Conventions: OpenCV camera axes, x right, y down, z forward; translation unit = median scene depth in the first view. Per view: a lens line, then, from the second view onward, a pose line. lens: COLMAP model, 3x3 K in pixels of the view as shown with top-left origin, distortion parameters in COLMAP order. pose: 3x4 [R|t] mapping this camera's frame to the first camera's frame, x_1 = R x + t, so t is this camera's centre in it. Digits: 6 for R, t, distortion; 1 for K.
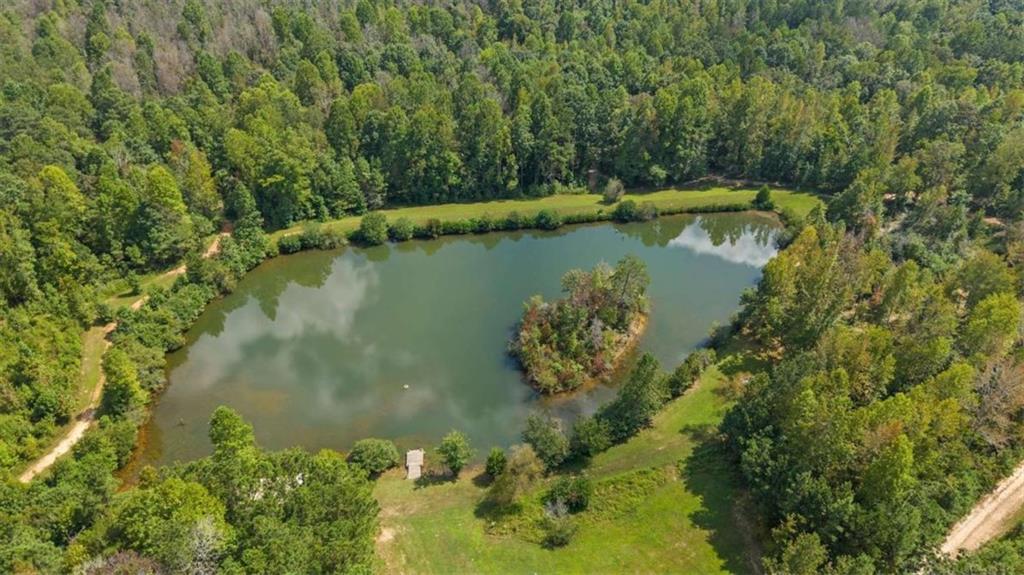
lens RADIAL K [[678.5, 0, 512.5], [0, 678.5, 284.1], [0, 0, 1]] dist [0.016992, -0.016746]
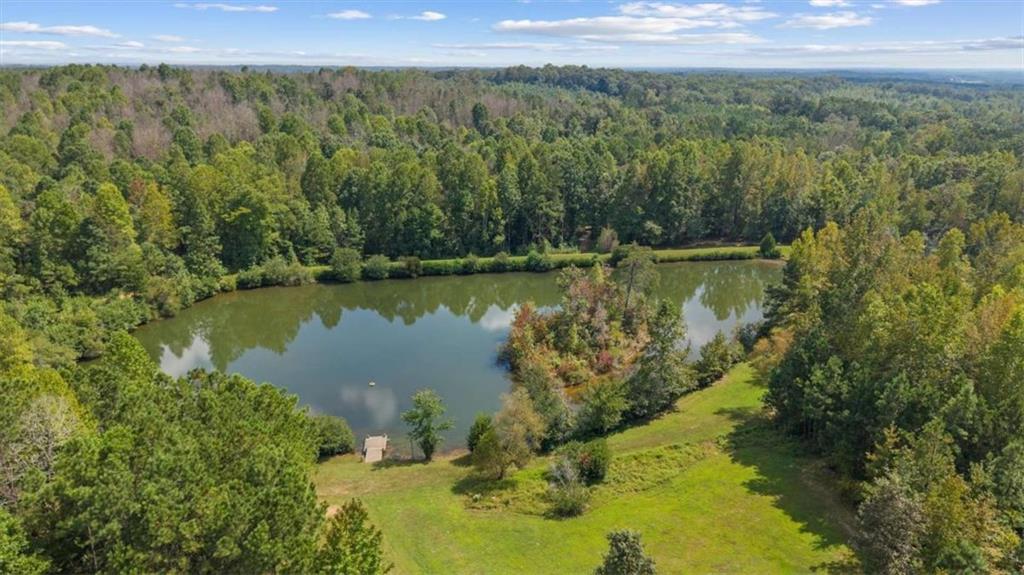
lens RADIAL K [[678.5, 0, 512.2], [0, 678.5, 284.2], [0, 0, 1]] dist [0.016992, -0.016746]
pose [[0.999735, -0.009234, 0.021064, -0.002629], [0.014894, 0.957814, -0.287002, 0.207343], [-0.017525, 0.287240, 0.957698, 0.142406]]
